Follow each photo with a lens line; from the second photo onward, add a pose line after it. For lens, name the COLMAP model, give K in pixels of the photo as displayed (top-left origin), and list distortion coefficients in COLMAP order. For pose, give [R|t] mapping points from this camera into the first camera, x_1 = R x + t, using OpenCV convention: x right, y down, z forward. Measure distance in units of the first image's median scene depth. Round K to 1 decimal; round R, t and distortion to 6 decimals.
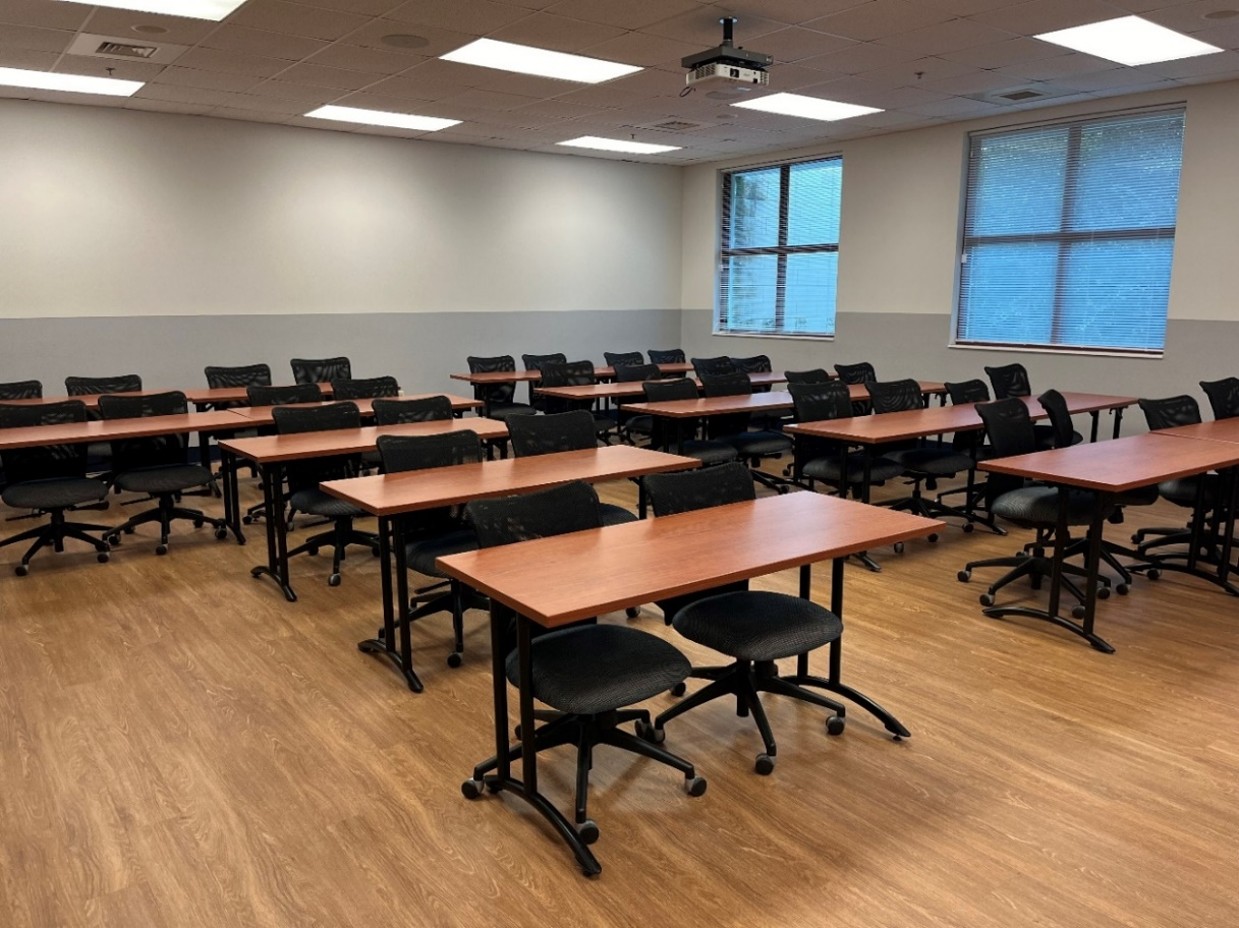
lens RADIAL K [[933.0, 0, 619.5], [0, 933.0, 464.0], [0, 0, 1]] dist [0.006318, 0.001211]
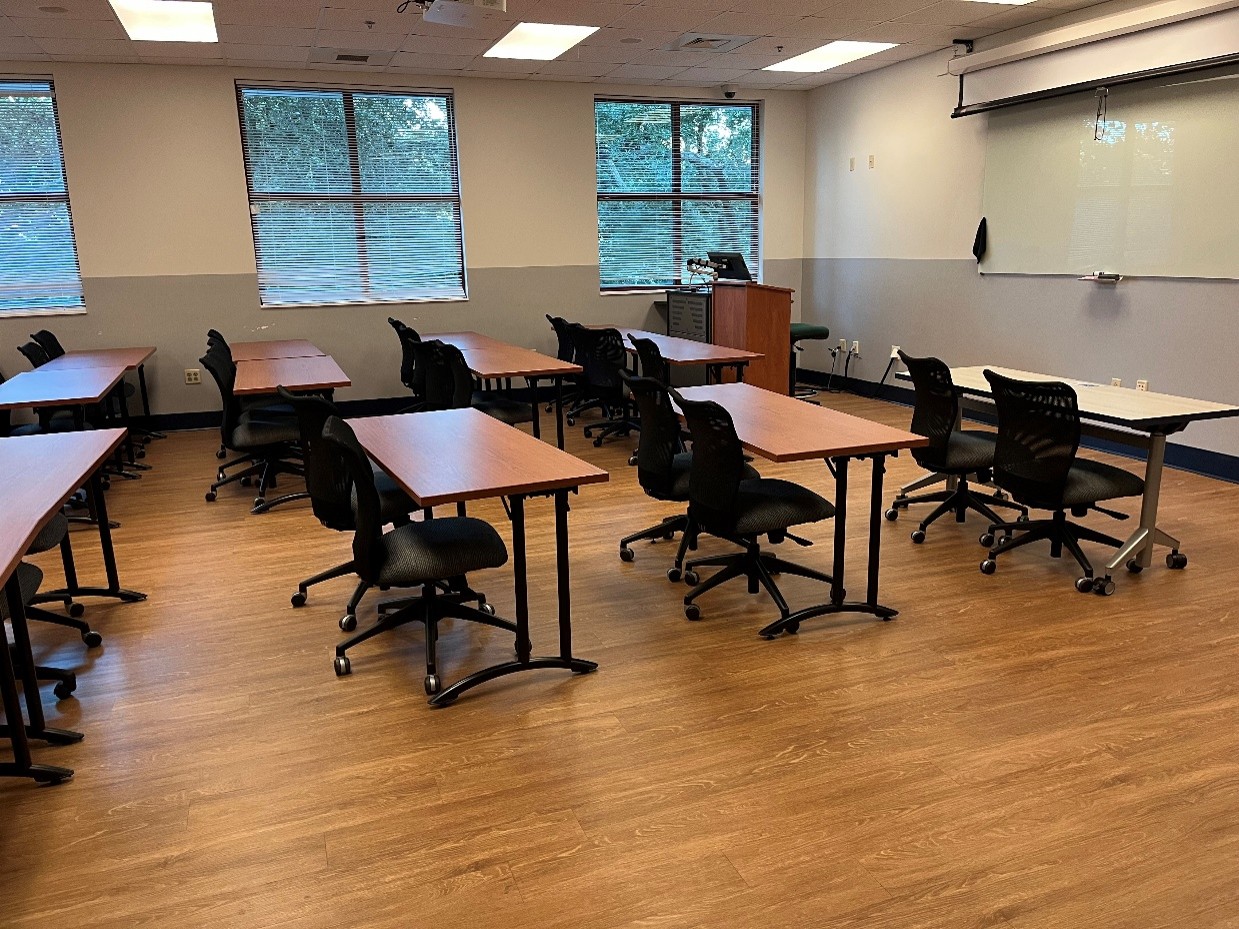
lens RADIAL K [[953.6, 0, 619.5], [0, 953.6, 464.5], [0, 0, 1]] dist [0.009361, 0.003701]
pose [[0.285077, -0.219772, 0.932969, -0.981489], [0.199332, 0.965672, 0.166567, -0.122145], [-0.937549, 0.138486, 0.319098, 0.735513]]
